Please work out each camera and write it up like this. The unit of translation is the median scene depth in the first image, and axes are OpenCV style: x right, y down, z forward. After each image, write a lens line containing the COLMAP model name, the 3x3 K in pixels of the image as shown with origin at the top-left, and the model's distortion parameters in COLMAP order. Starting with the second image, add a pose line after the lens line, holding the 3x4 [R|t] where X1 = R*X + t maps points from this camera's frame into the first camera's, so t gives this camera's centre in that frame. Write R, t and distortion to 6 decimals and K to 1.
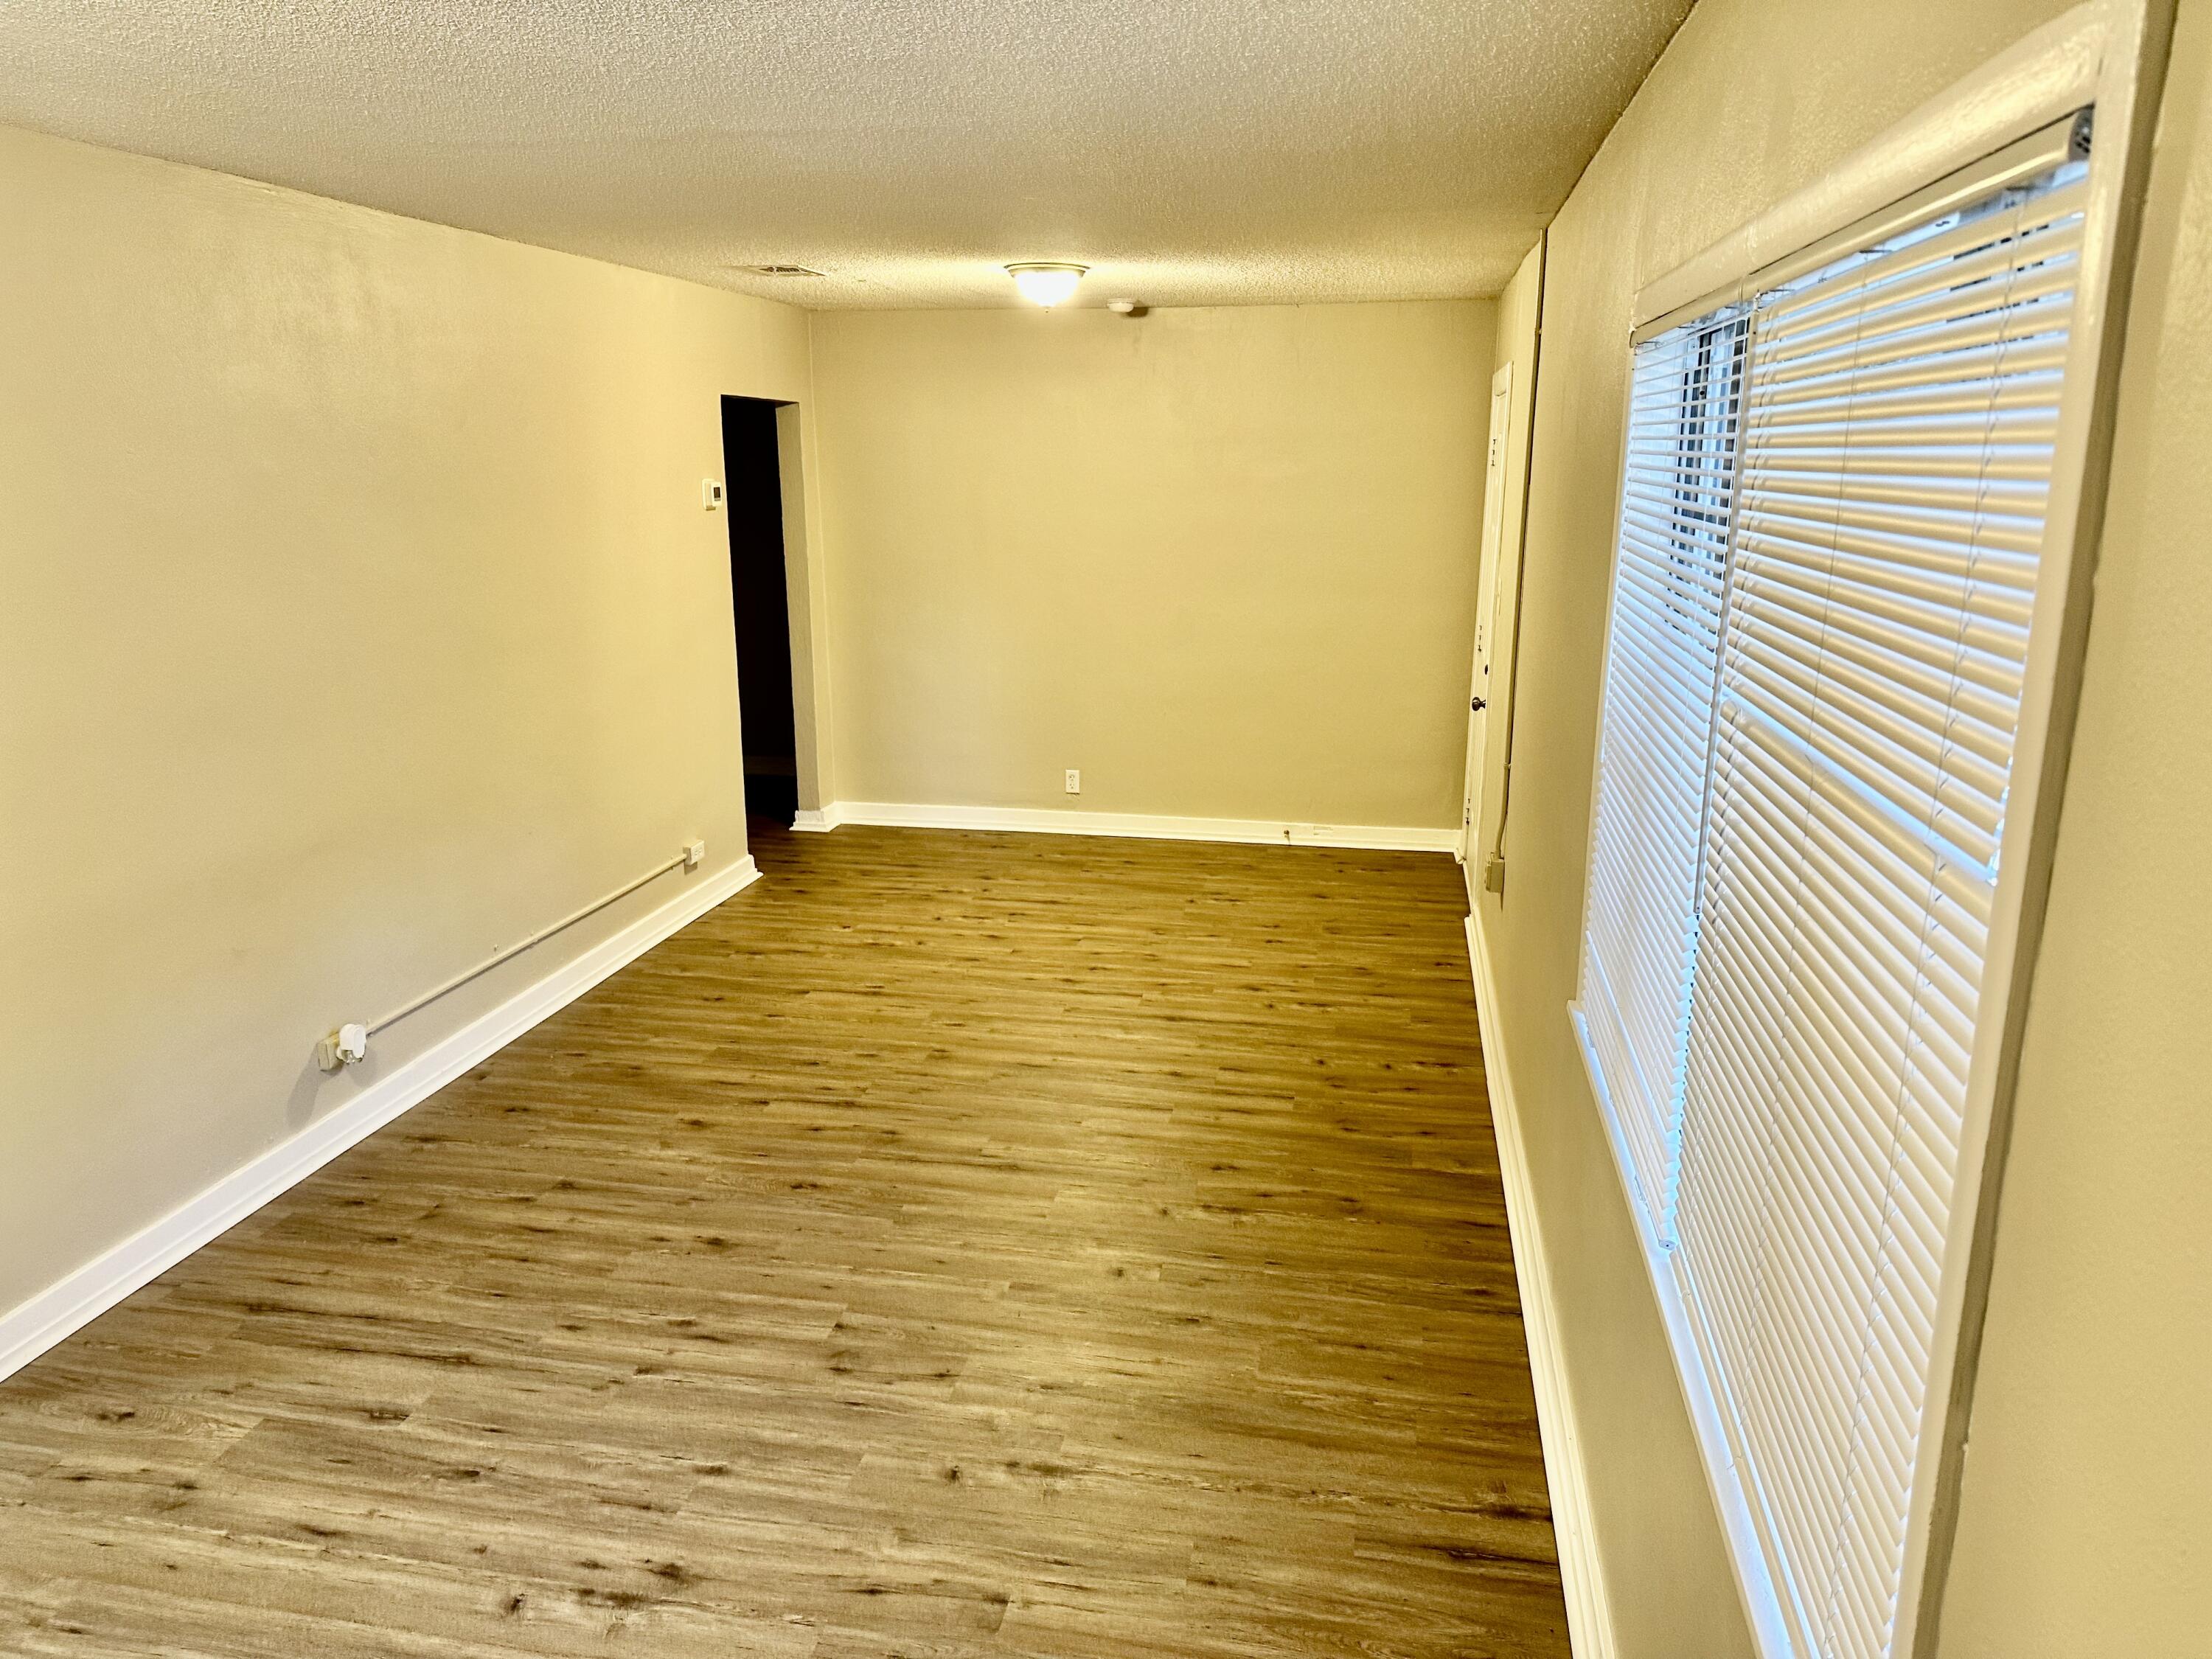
lens RADIAL K [[1516.9, 0, 1106.0], [0, 1516.9, 829.5], [0, 0, 1]] dist [0.057153, -0.068040]
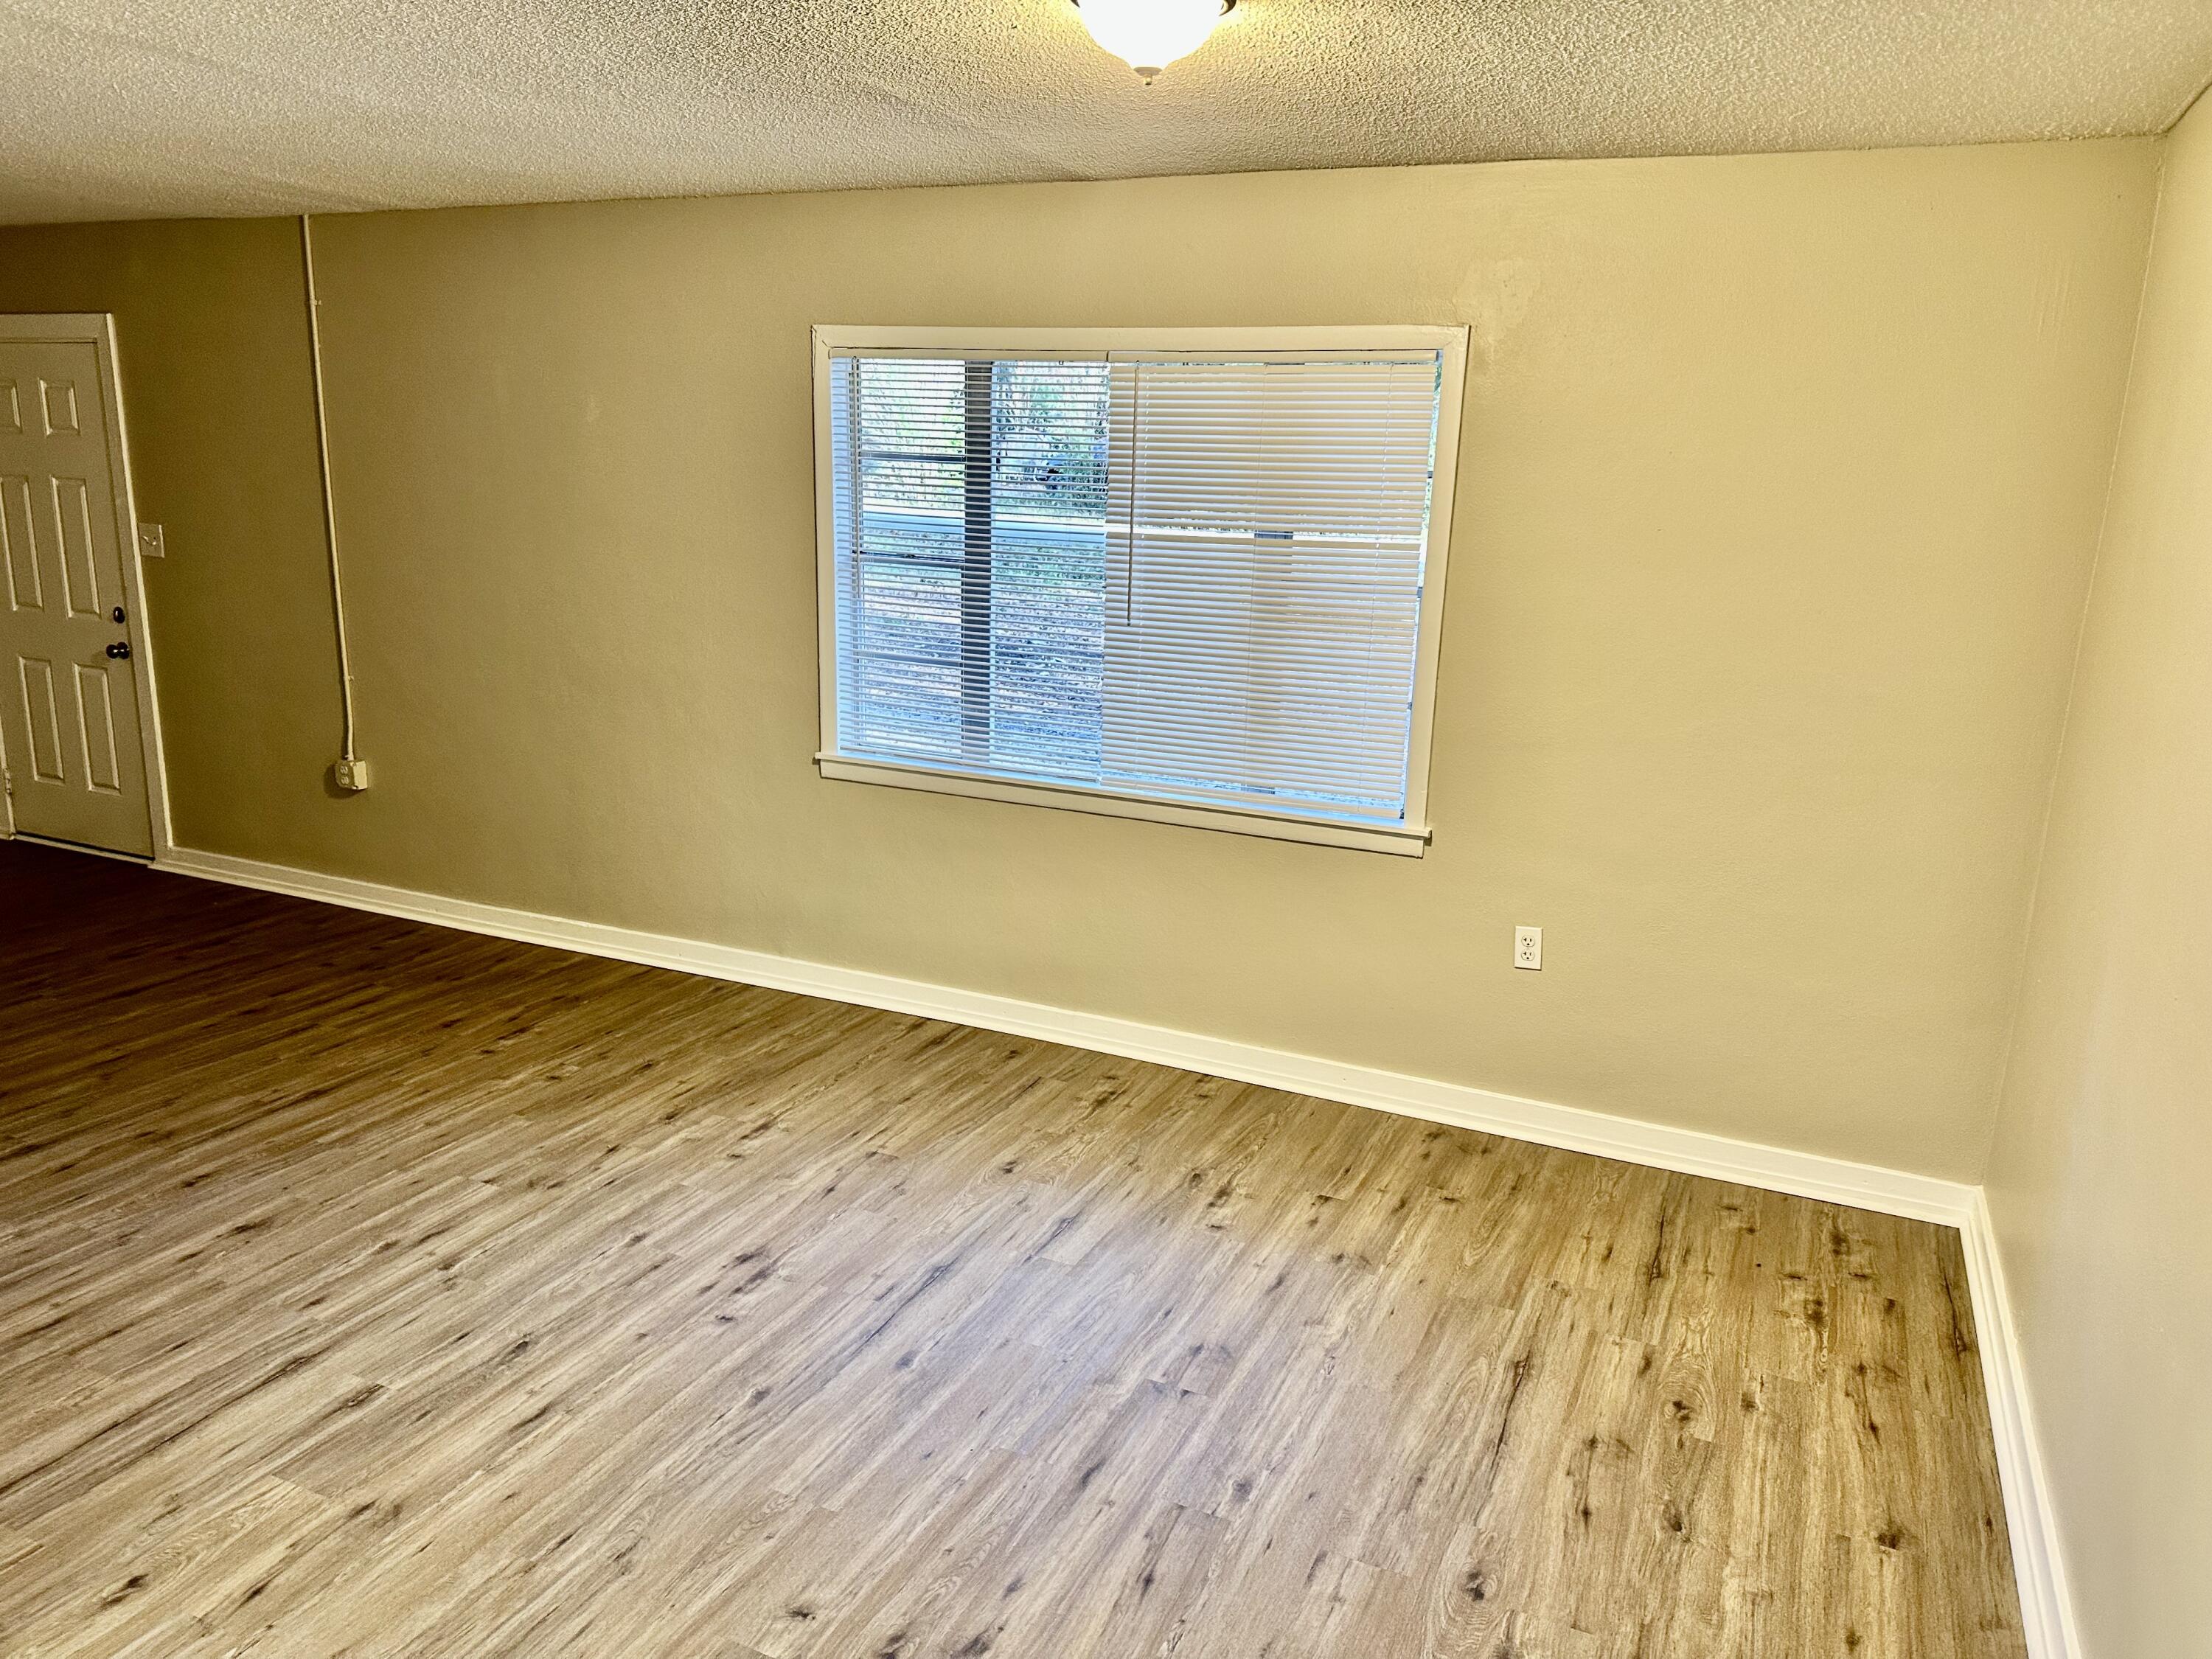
lens RADIAL K [[1516.9, 0, 1106.0], [0, 1516.9, 829.5], [0, 0, 1]] dist [0.057153, -0.068040]
pose [[0.245295, -0.218263, 0.944559, -1.082022], [0.209831, 0.963183, 0.168076, -0.007185], [-0.946468, 0.156969, 0.282062, 0.246253]]
